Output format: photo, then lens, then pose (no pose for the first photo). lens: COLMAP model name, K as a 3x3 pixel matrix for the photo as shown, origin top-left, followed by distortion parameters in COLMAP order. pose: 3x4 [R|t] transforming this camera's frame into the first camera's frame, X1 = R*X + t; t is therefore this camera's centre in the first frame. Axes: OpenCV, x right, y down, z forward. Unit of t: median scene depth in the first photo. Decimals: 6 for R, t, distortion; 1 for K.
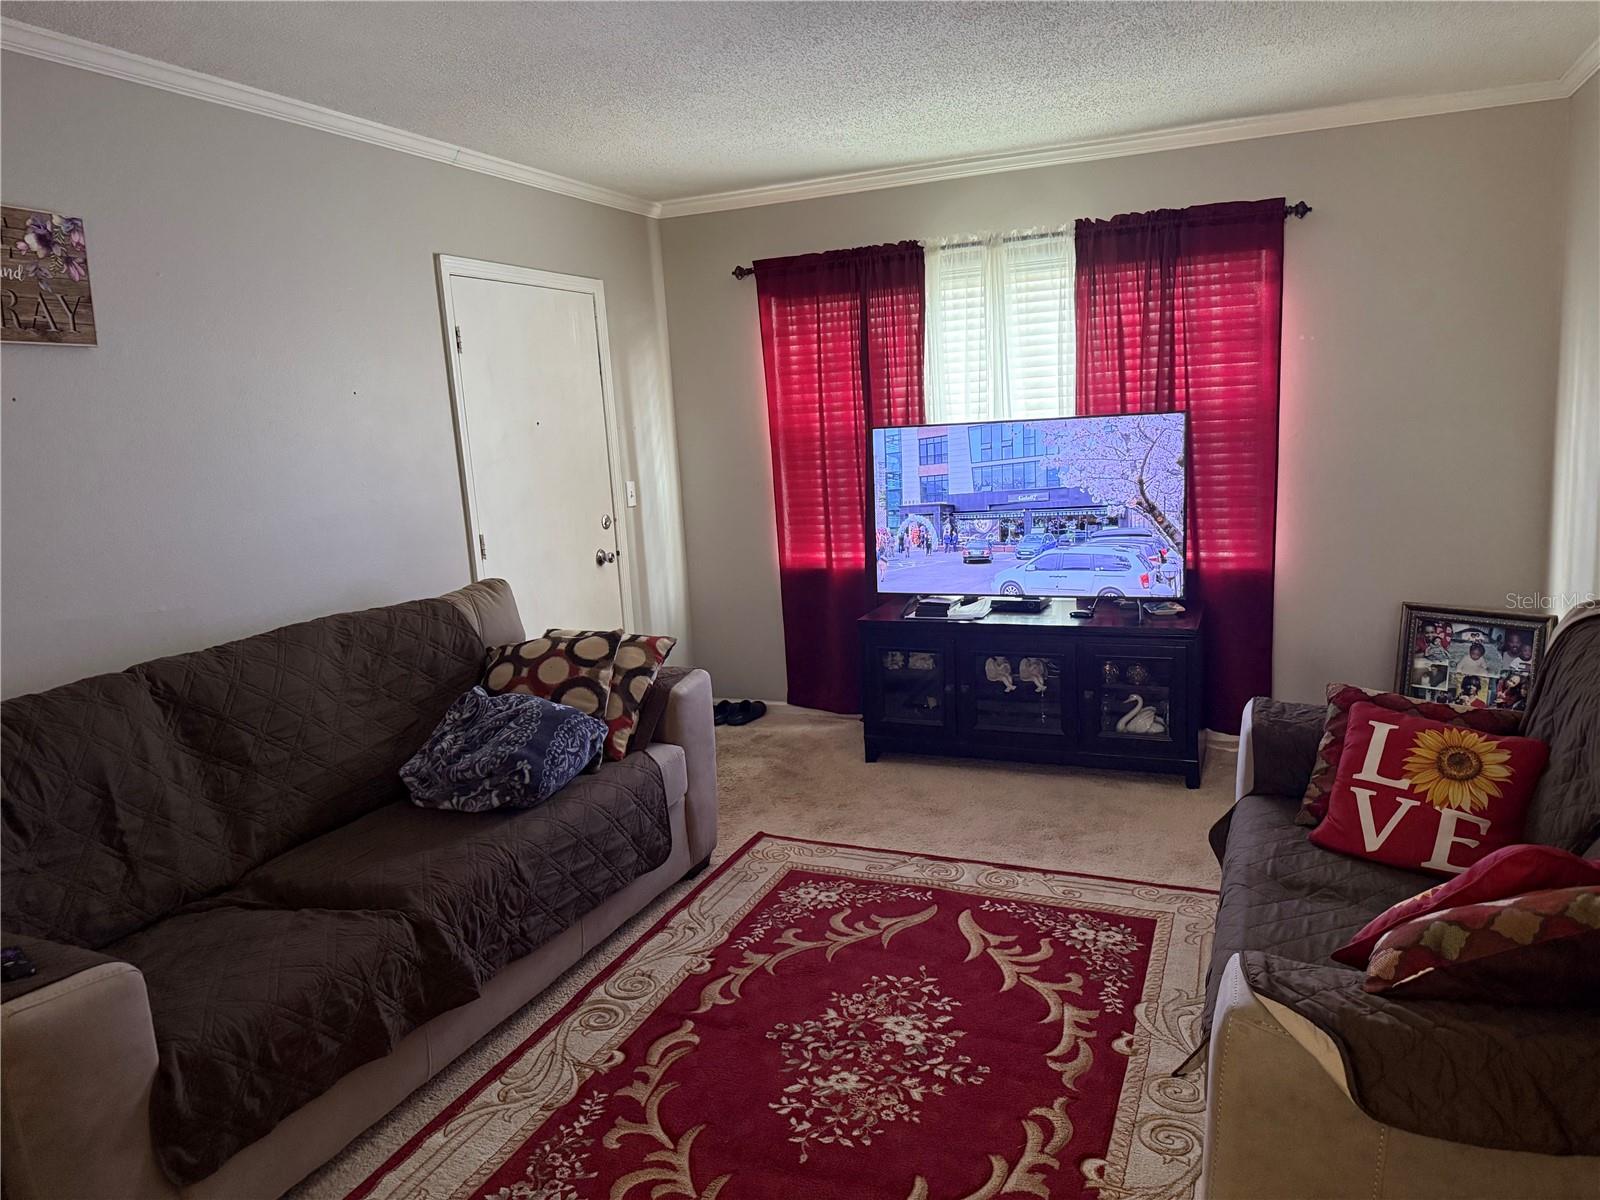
lens RADIAL K [[1127.2, 0, 801.7], [0, 1127.2, 598.6], [0, 0, 1]] dist [0.061594, -0.061586]
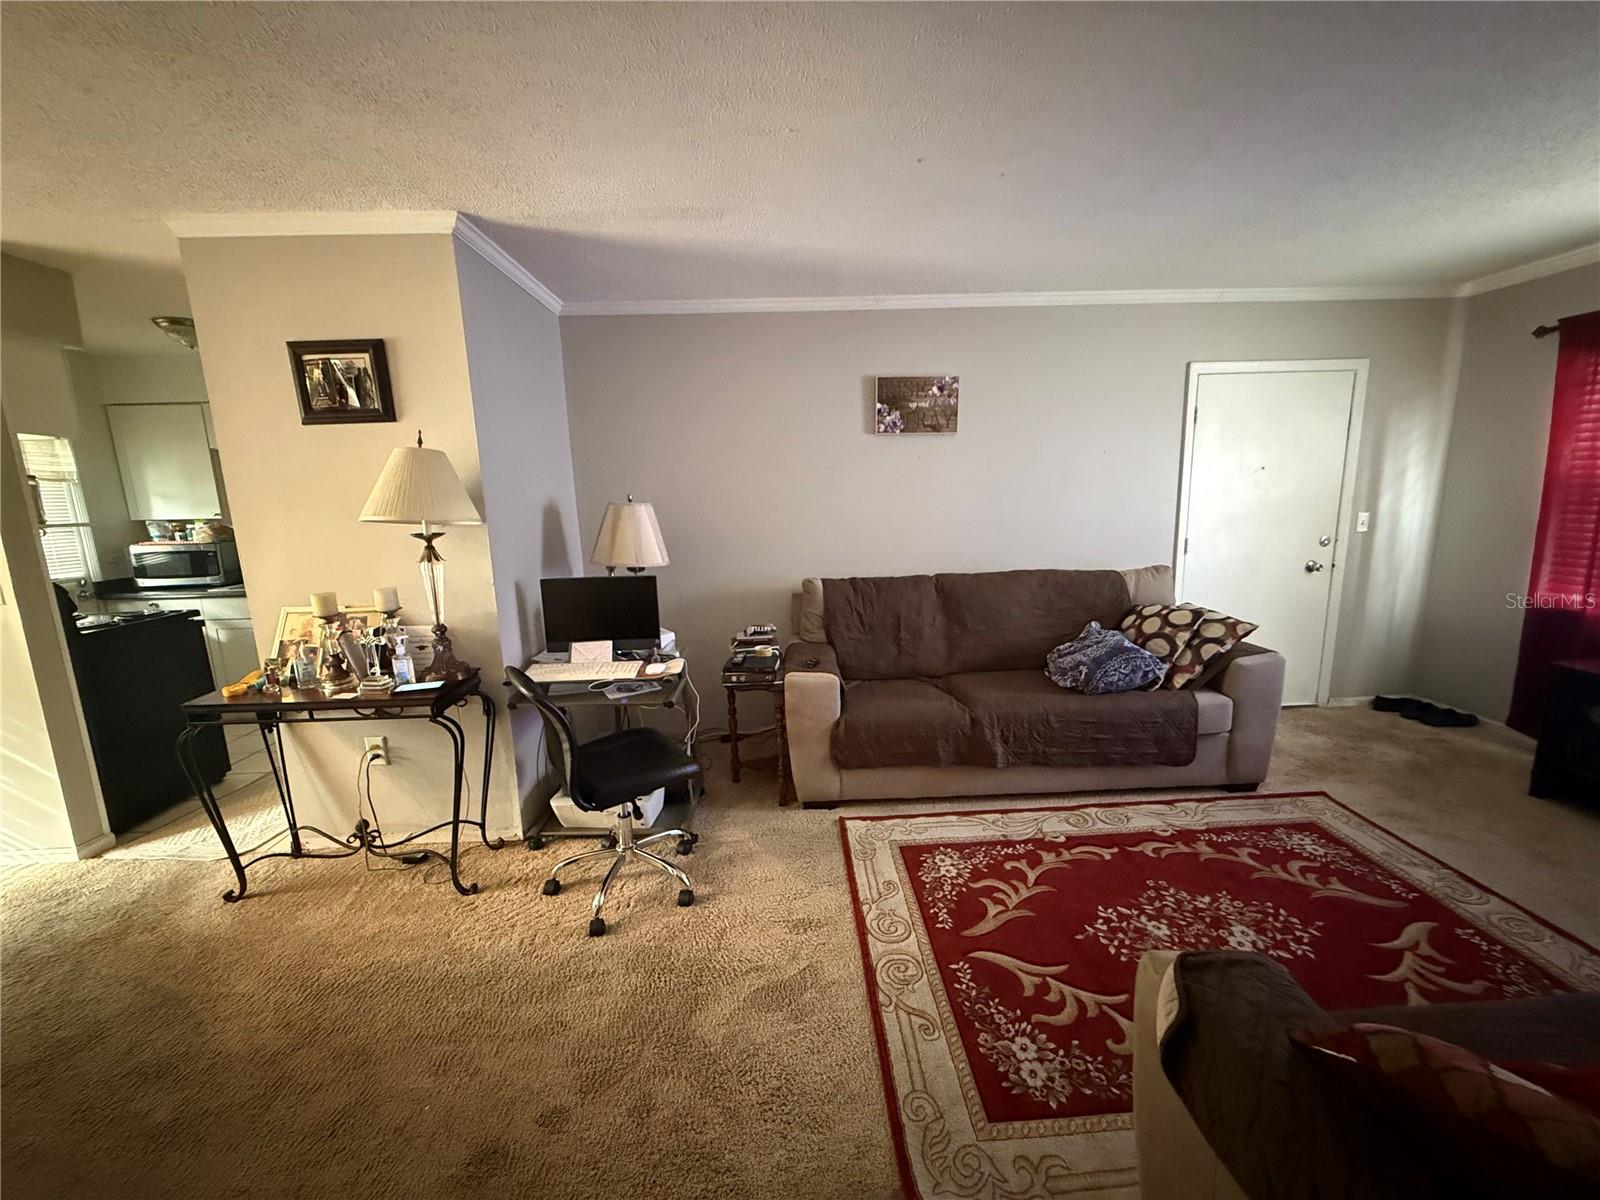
lens RADIAL K [[642.2, 0, 784.0], [0, 642.2, 591.8], [0, 0, 1]] dist [0.000276, 0.000858]
pose [[0.421133, 0.193276, -0.886166, 0.394271], [-0.143694, 0.978910, 0.145216, -0.043691], [0.895544, 0.066182, 0.440024, 0.139467]]
